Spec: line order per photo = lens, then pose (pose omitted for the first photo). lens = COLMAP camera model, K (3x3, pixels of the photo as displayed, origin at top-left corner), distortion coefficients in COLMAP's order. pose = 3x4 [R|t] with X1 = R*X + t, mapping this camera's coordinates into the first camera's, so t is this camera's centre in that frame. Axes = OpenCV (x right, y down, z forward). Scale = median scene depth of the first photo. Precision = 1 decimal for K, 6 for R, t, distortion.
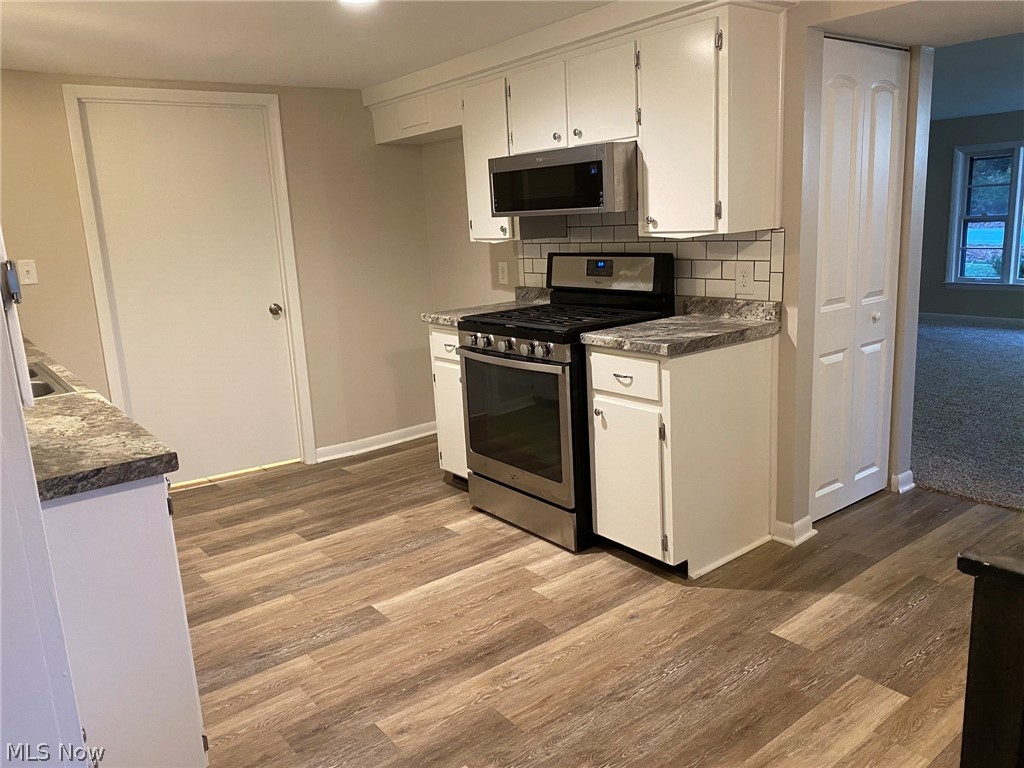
lens RADIAL K [[785.4, 0, 508.4], [0, 785.4, 382.5], [0, 0, 1]] dist [0.019862, -0.008316]
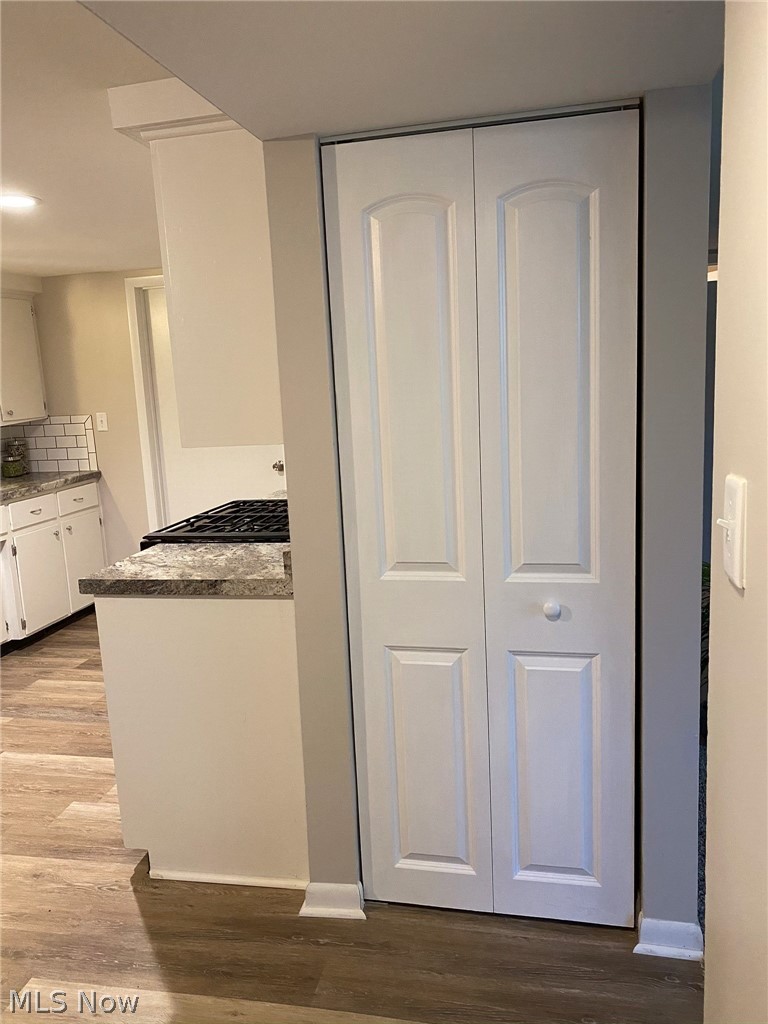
lens RADIAL K [[785.4, 0, 381.6], [0, 785.4, 512.1], [0, 0, 1]] dist [0.019862, -0.008316]
pose [[0.638520, 0.150816, -0.754683, 0.862591], [-0.141504, 0.986899, 0.077498, -0.190995], [0.756485, 0.057307, 0.651496, 0.598106]]
